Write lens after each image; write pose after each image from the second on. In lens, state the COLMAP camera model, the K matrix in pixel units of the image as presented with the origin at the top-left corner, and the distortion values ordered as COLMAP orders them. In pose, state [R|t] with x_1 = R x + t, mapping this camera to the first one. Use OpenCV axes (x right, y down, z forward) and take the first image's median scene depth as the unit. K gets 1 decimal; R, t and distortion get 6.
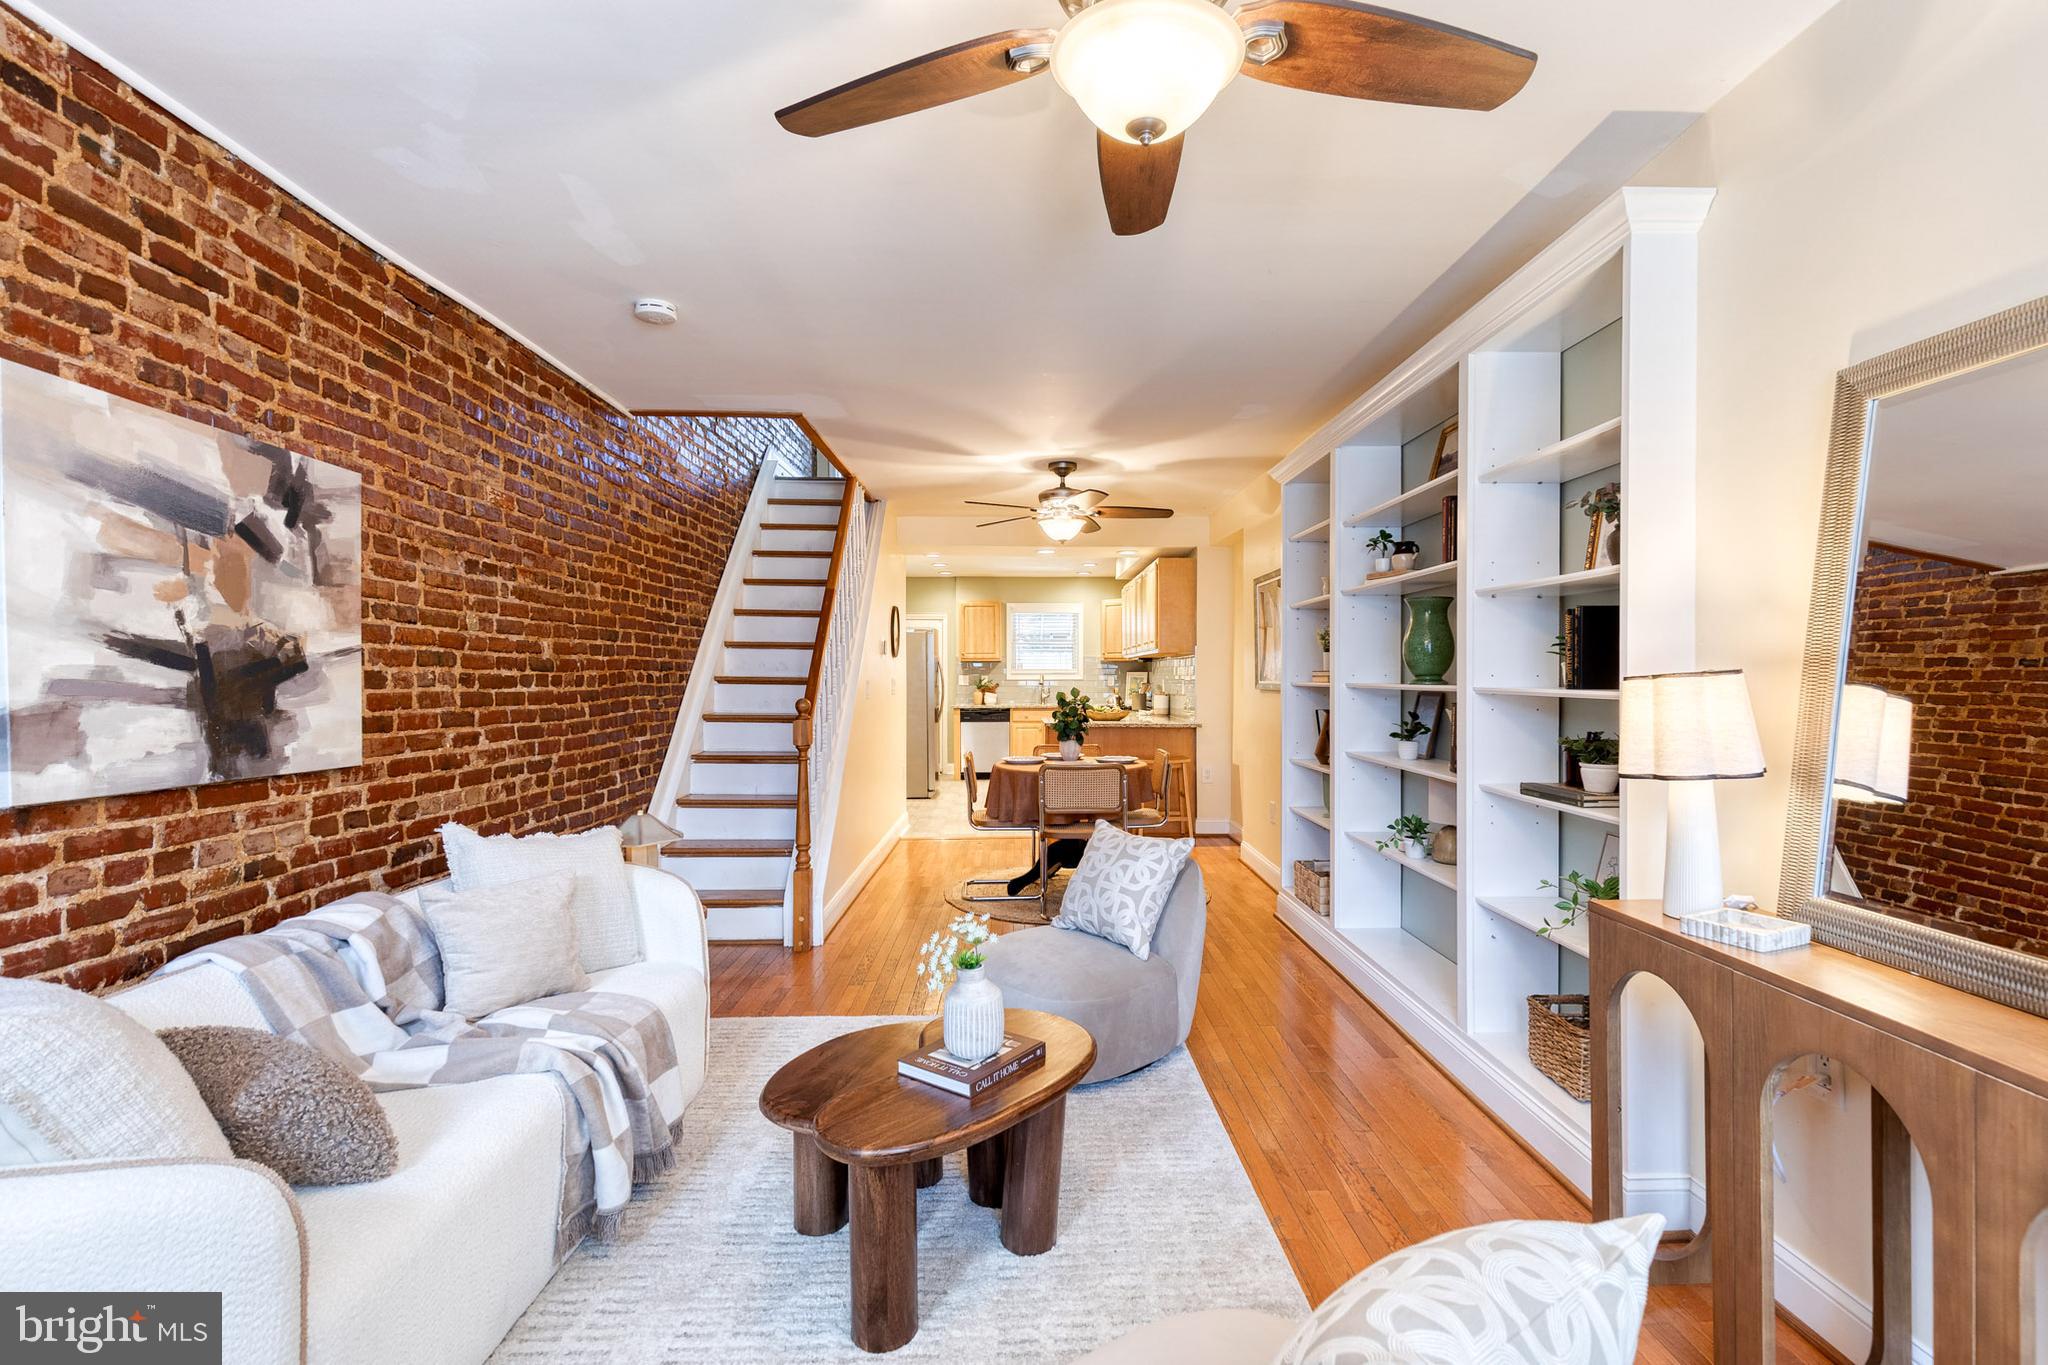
lens RADIAL K [[934.1, 0, 1043.5], [0, 934.1, 682.6], [0, 0, 1]] dist [0.007891, -0.000099]
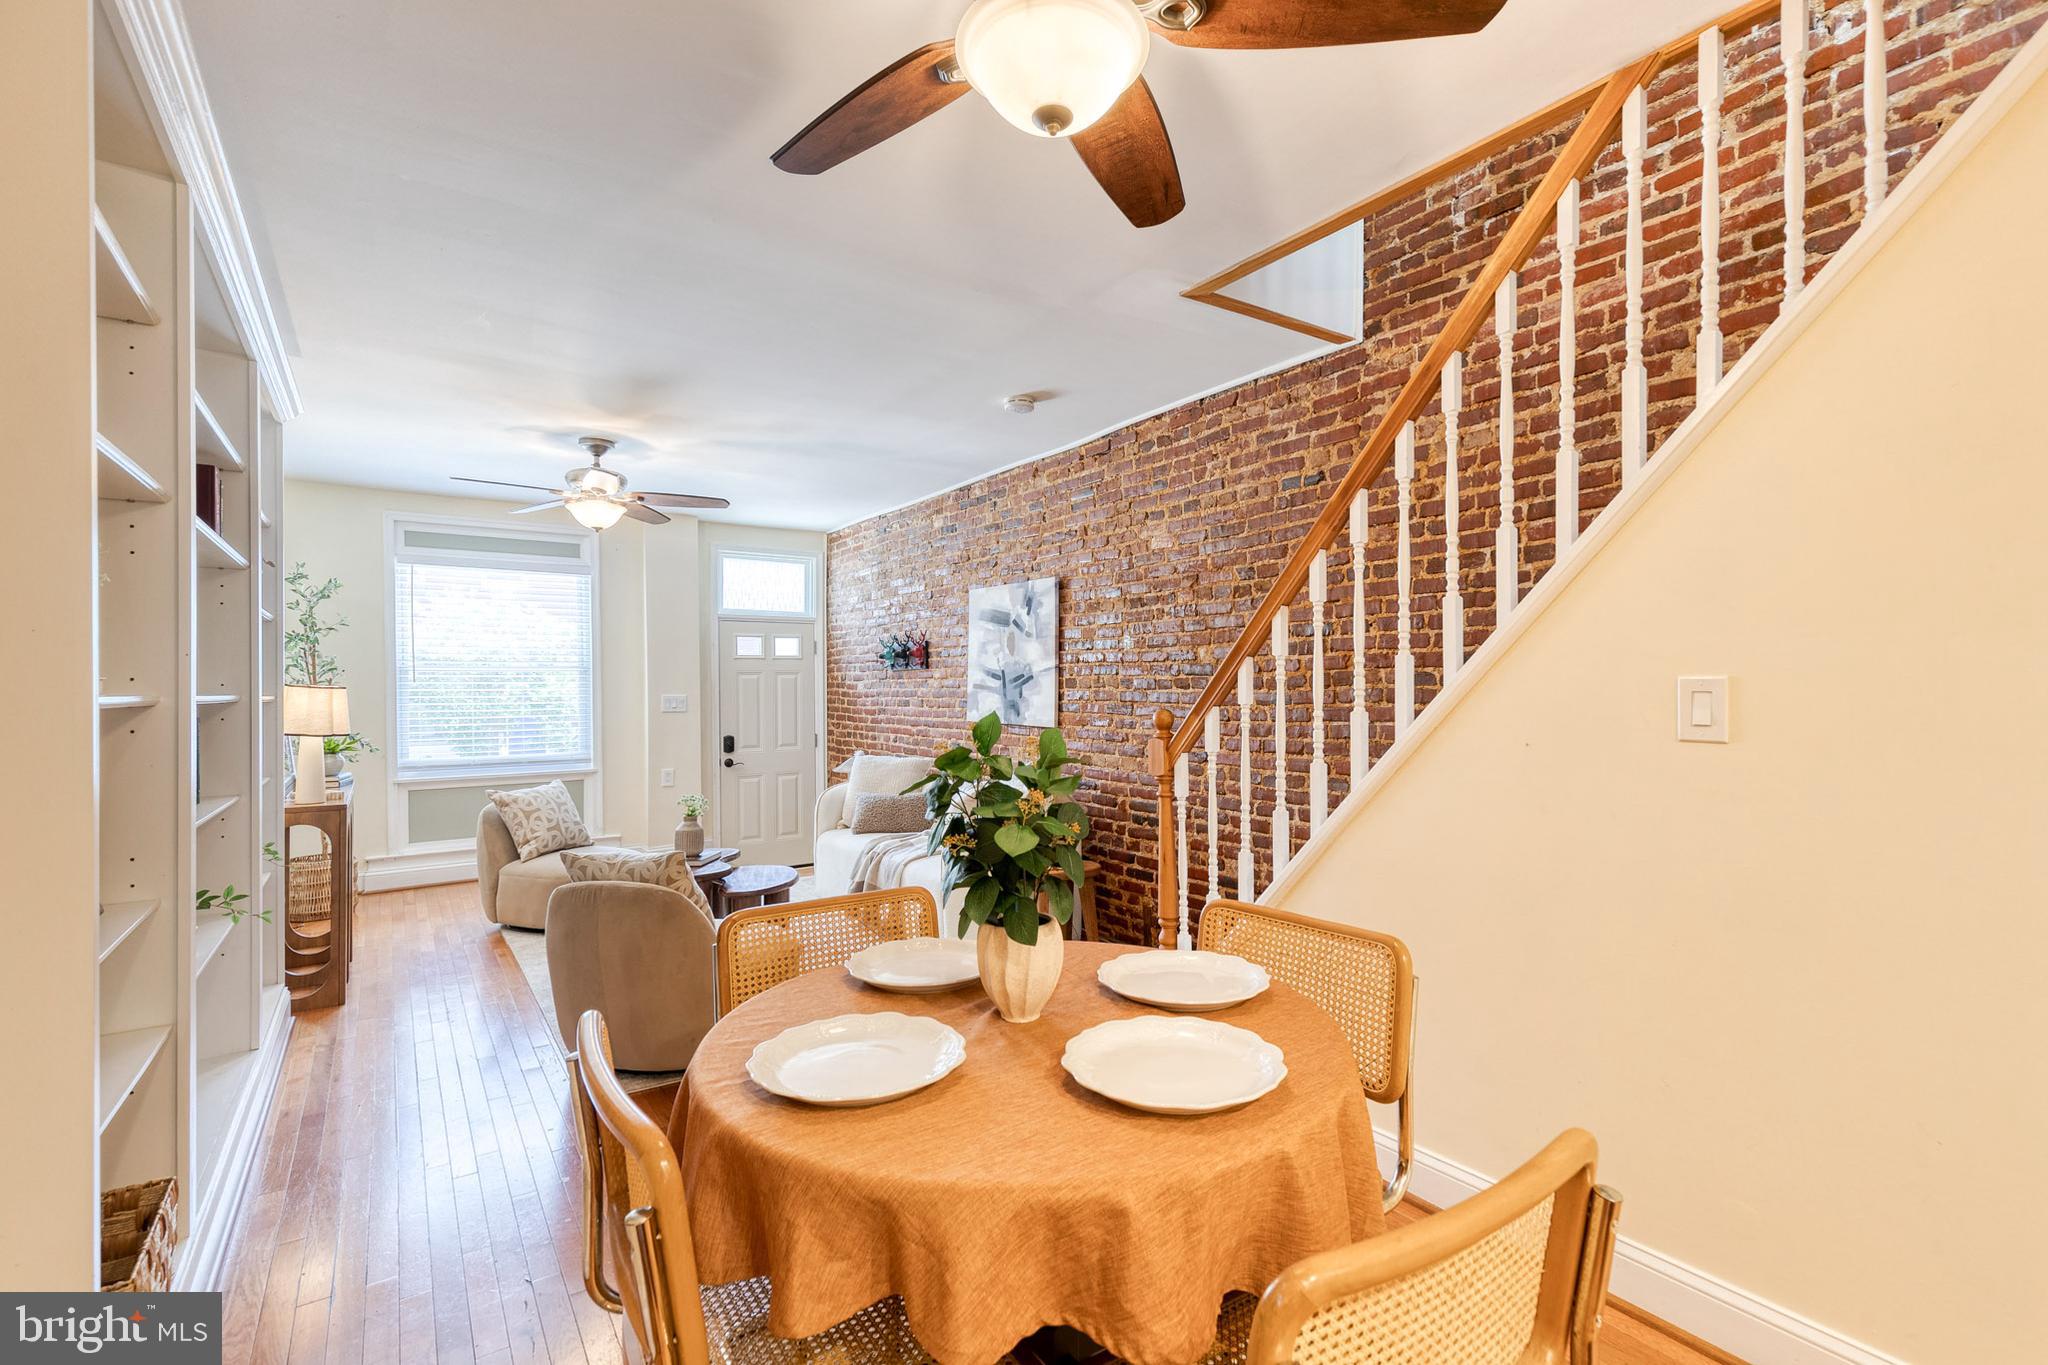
lens RADIAL K [[921.4, 0, 1044.5], [0, 921.4, 686.1], [0, 0, 1]] dist [0.008613, -0.000044]
pose [[-0.830769, 0.007410, -0.556567, 0.288767], [0.004958, 0.999970, 0.005913, -0.007468], [0.556595, 0.002153, -0.830781, 2.140073]]
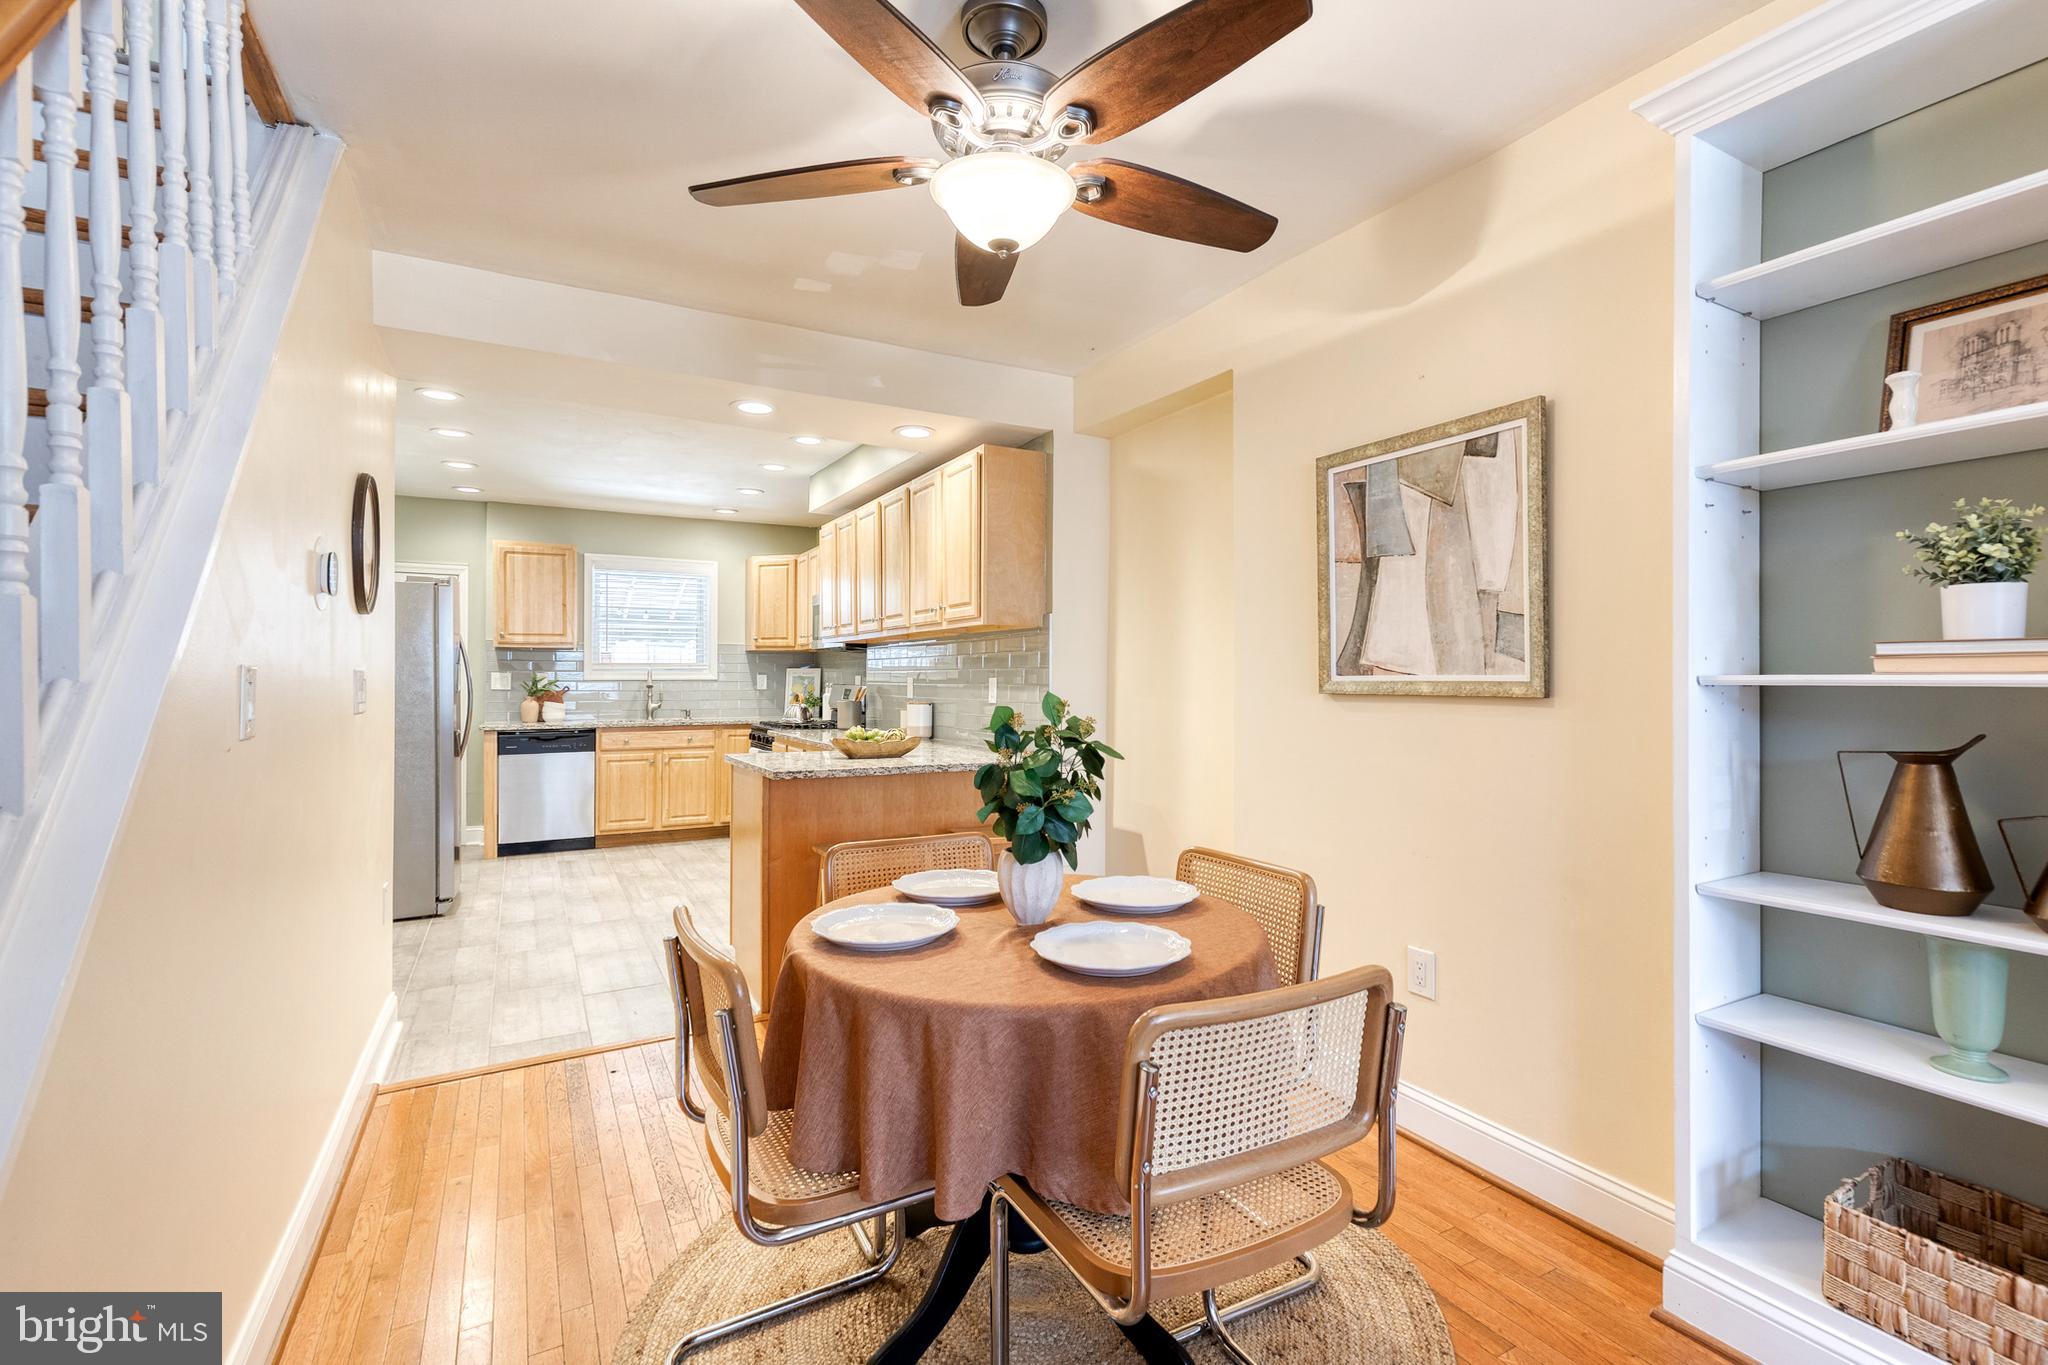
lens RADIAL K [[933.2, 0, 1052.4], [0, 933.2, 672.0], [0, 0, 1]] dist [0.002373, -0.000070]
pose [[0.883176, 0.004146, 0.469024, -0.210240], [0.002902, 0.999893, -0.014305, 0.004873], [-0.469034, 0.013995, 0.883069, 1.245057]]
